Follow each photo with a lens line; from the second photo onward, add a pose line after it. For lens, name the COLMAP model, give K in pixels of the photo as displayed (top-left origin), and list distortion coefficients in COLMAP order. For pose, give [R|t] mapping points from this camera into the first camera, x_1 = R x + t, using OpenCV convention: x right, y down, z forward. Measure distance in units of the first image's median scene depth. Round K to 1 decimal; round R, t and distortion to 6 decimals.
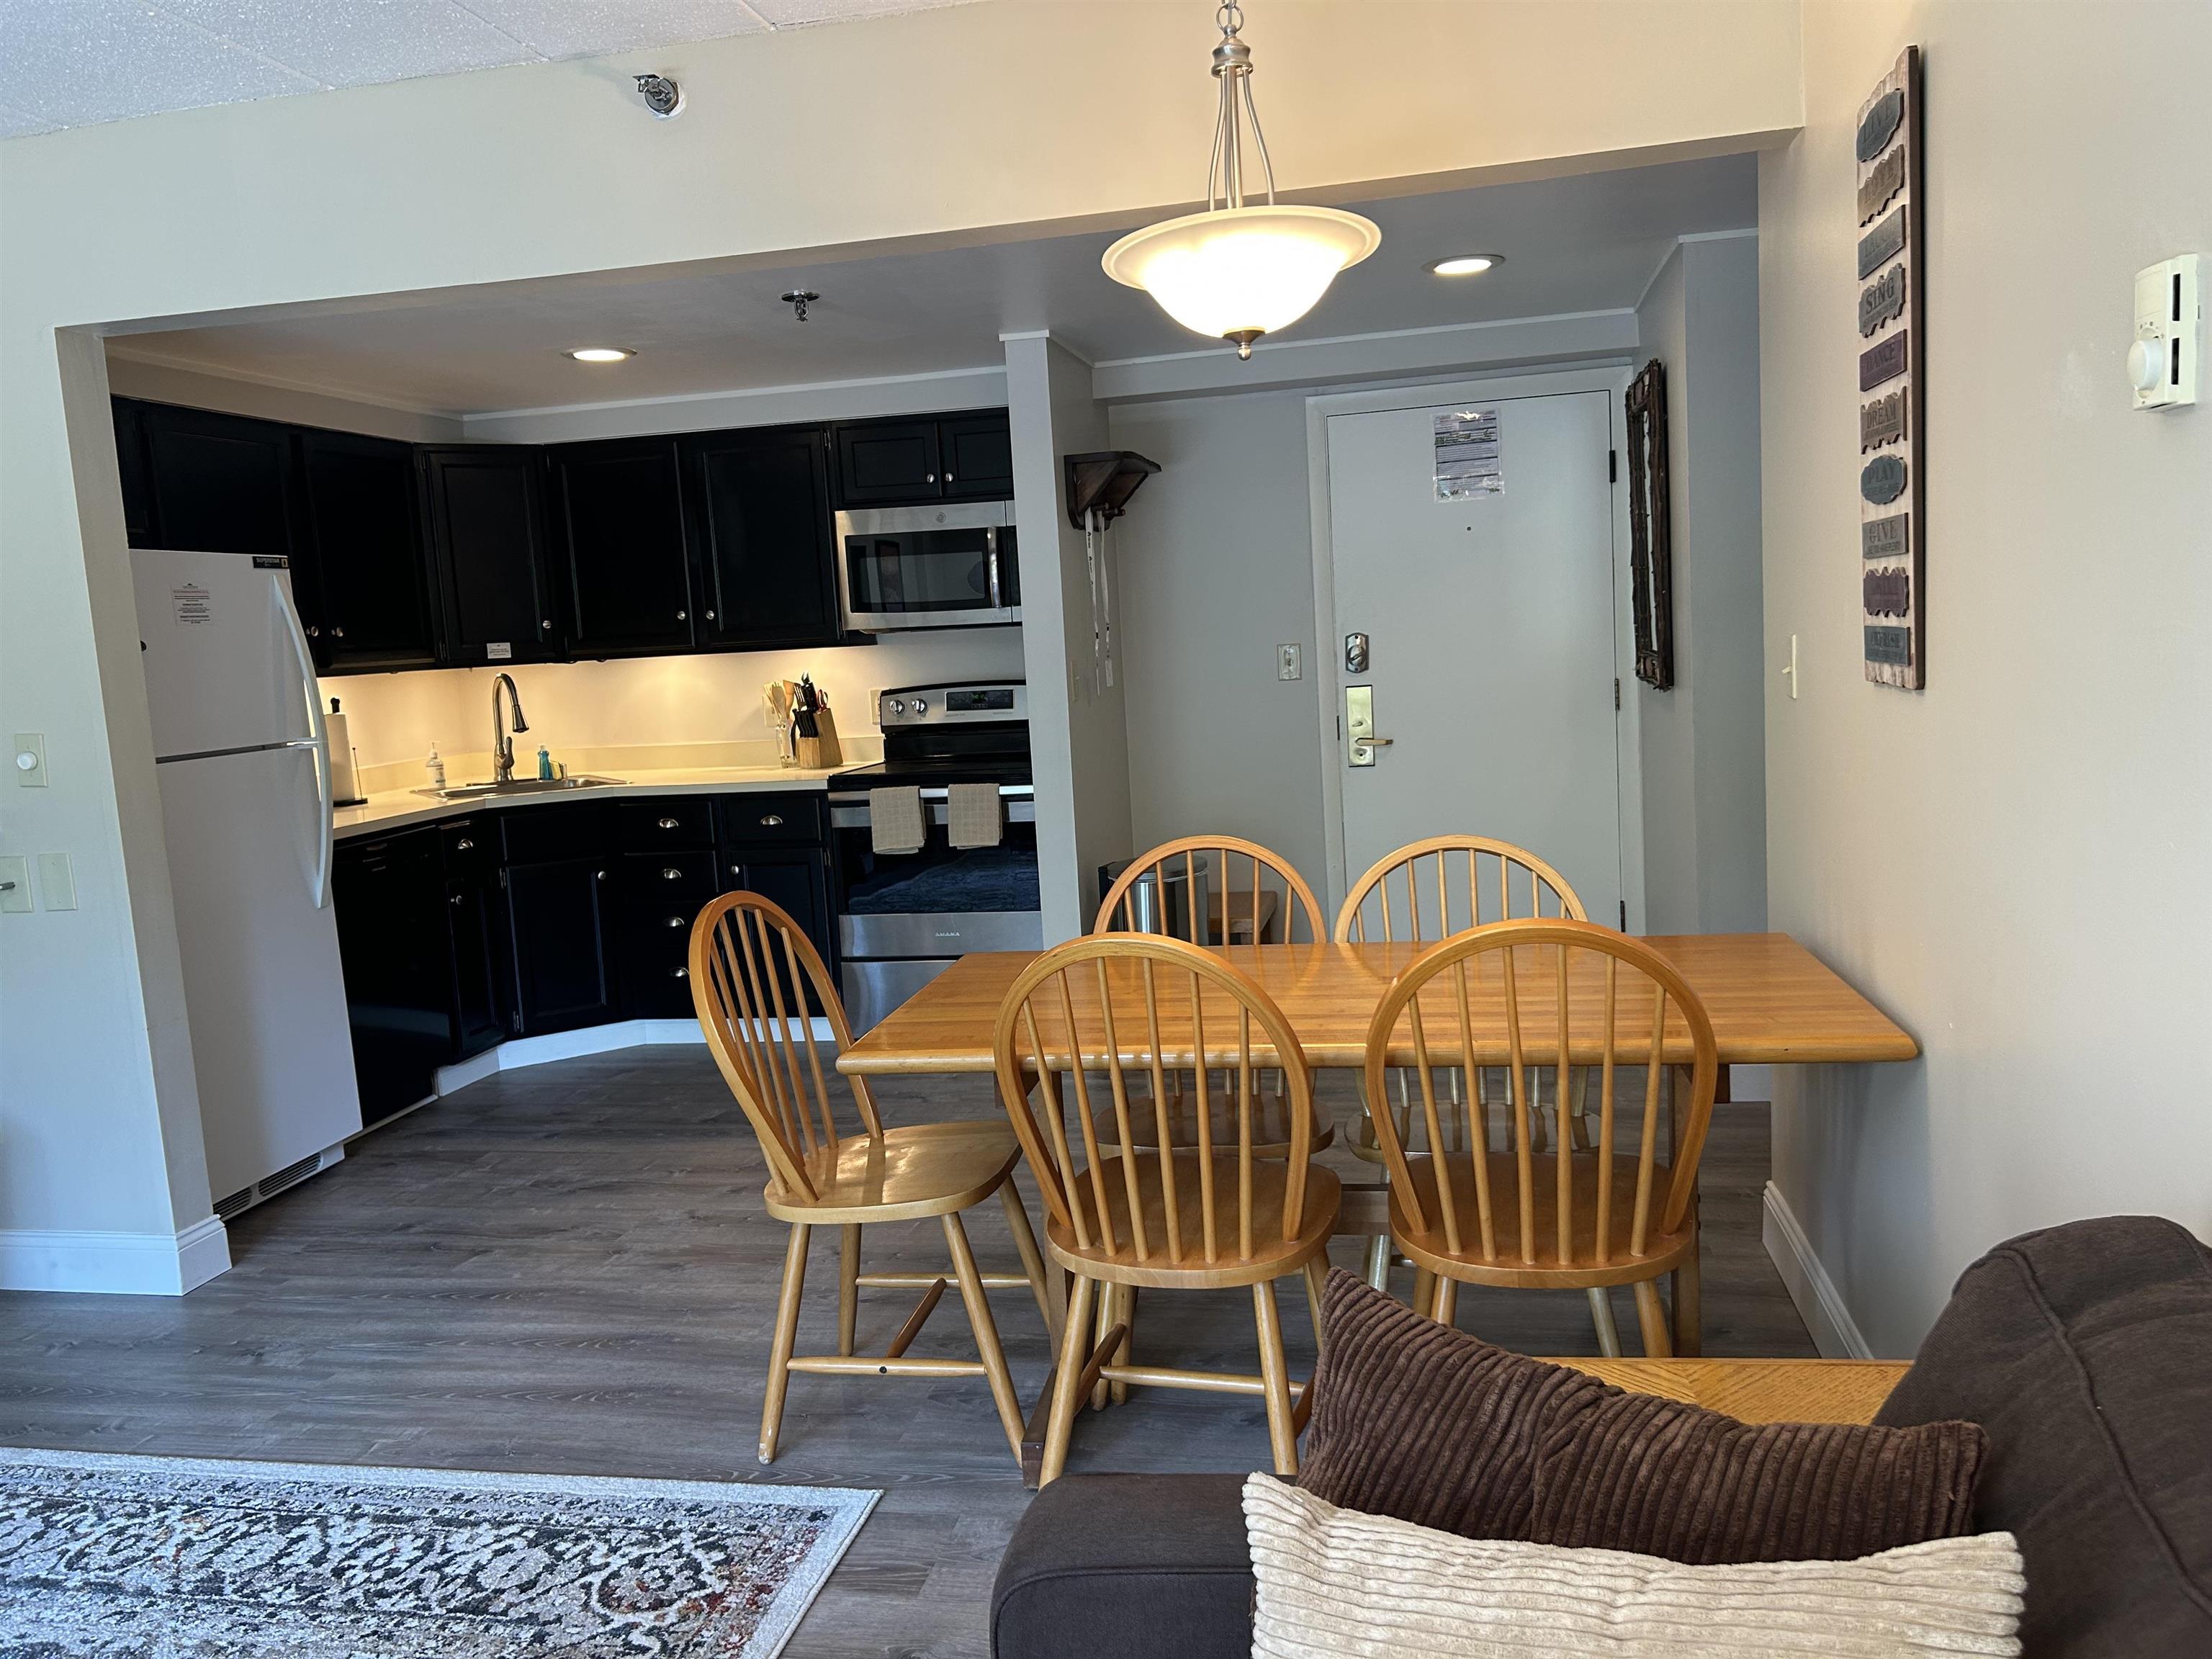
lens RADIAL K [[1662.3, 0, 1119.5], [0, 1662.3, 829.0], [0, 0, 1]] dist [0.042874, -0.043740]
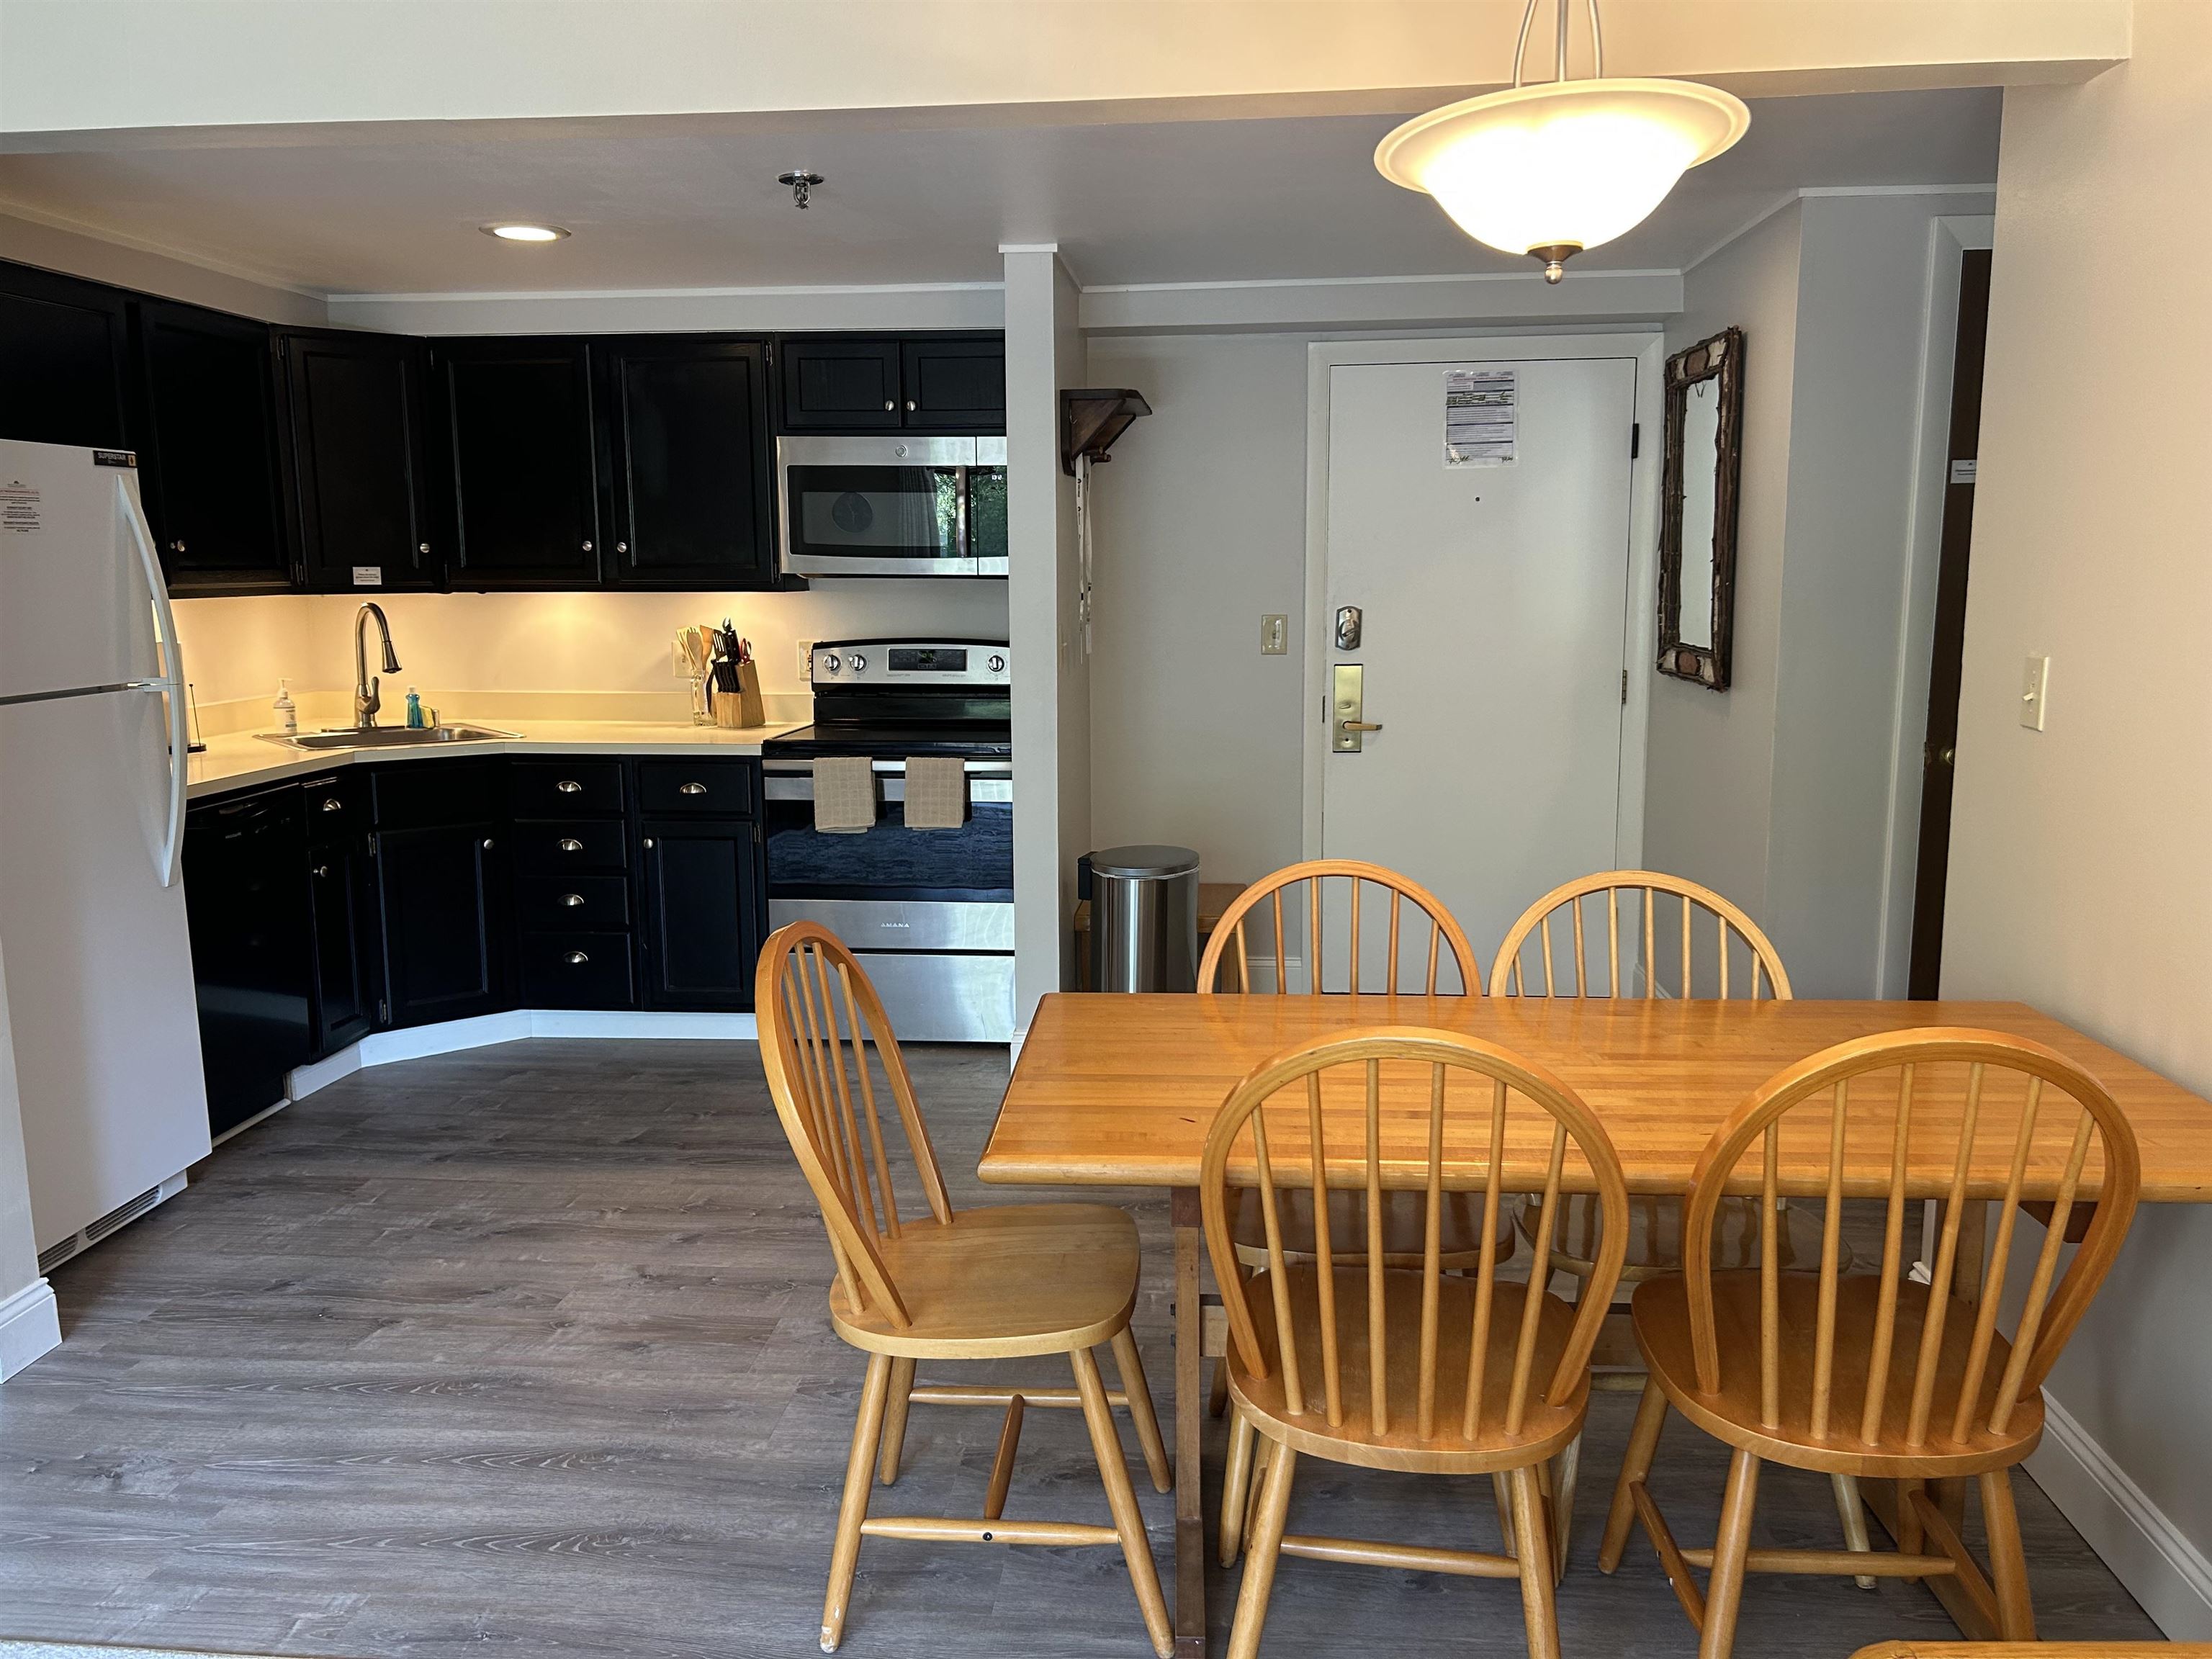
lens RADIAL K [[1662.3, 0, 1118.1], [0, 1662.3, 827.6], [0, 0, 1]] dist [0.042874, -0.043740]
pose [[0.992297, 0.034522, 0.118974, -0.102642], [-0.038324, 0.998820, 0.029818, -0.021599], [-0.117804, -0.034148, 0.992450, 0.118253]]
